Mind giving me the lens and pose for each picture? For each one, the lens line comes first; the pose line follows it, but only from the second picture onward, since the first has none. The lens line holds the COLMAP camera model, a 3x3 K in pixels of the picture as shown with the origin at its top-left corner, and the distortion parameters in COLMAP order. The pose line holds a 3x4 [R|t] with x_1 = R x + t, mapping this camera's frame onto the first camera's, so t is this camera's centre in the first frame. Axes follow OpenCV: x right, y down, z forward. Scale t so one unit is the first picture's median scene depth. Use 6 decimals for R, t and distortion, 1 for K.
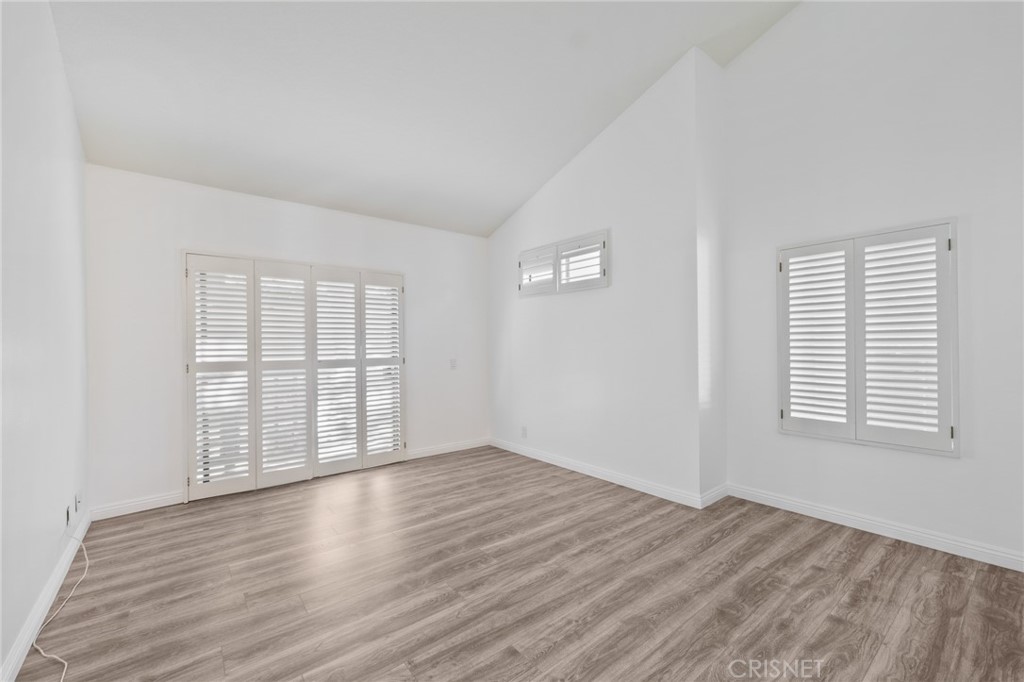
lens RADIAL K [[417.8, 0, 512.6], [0, 417.8, 343.5], [0, 0, 1]] dist [0.003515, -0.000809]
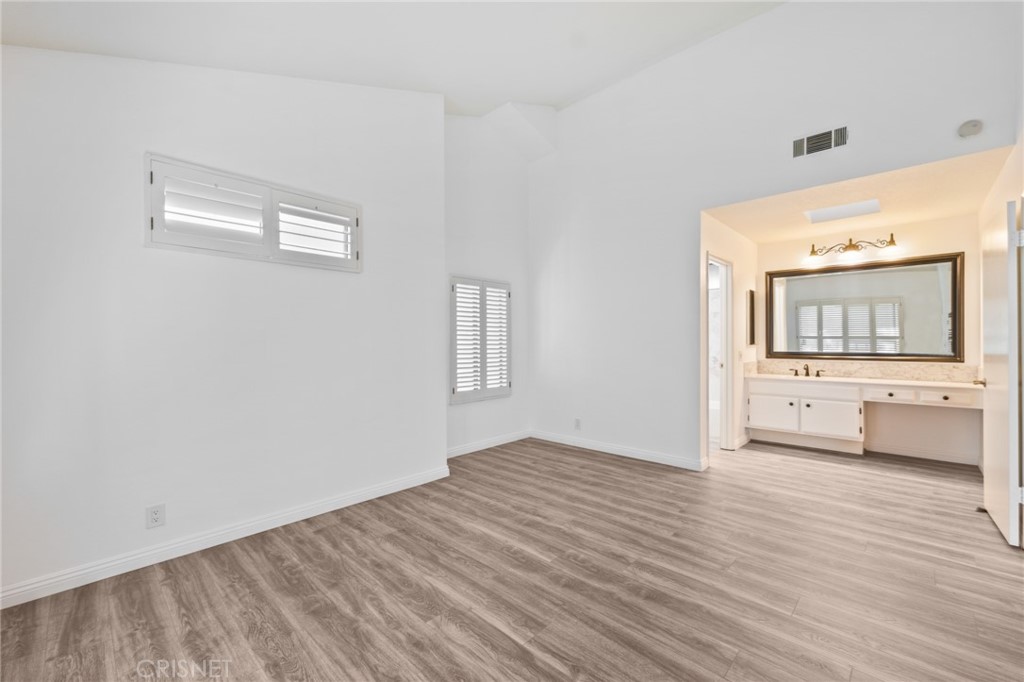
lens RADIAL K [[417.8, 0, 512.6], [0, 417.8, 343.5], [0, 0, 1]] dist [0.003515, -0.000809]
pose [[-0.133302, 0.007332, 0.991048, -0.767776], [0.002670, 0.999972, -0.007039, 0.015774], [-0.991072, 0.001708, -0.133318, 0.944052]]
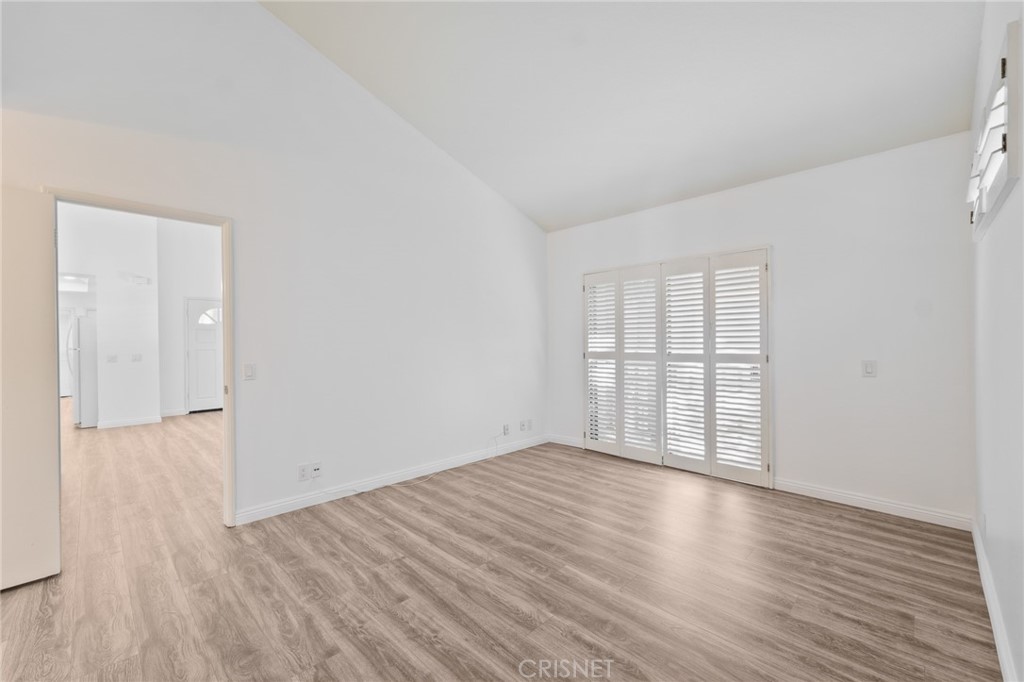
lens RADIAL K [[417.8, 0, 512.6], [0, 417.8, 343.5], [0, 0, 1]] dist [0.003515, -0.000809]
pose [[0.116018, 0.011939, -0.993175, 0.631446], [0.009375, 0.999870, 0.013115, -0.002367], [0.993203, -0.010833, 0.115891, 0.616078]]
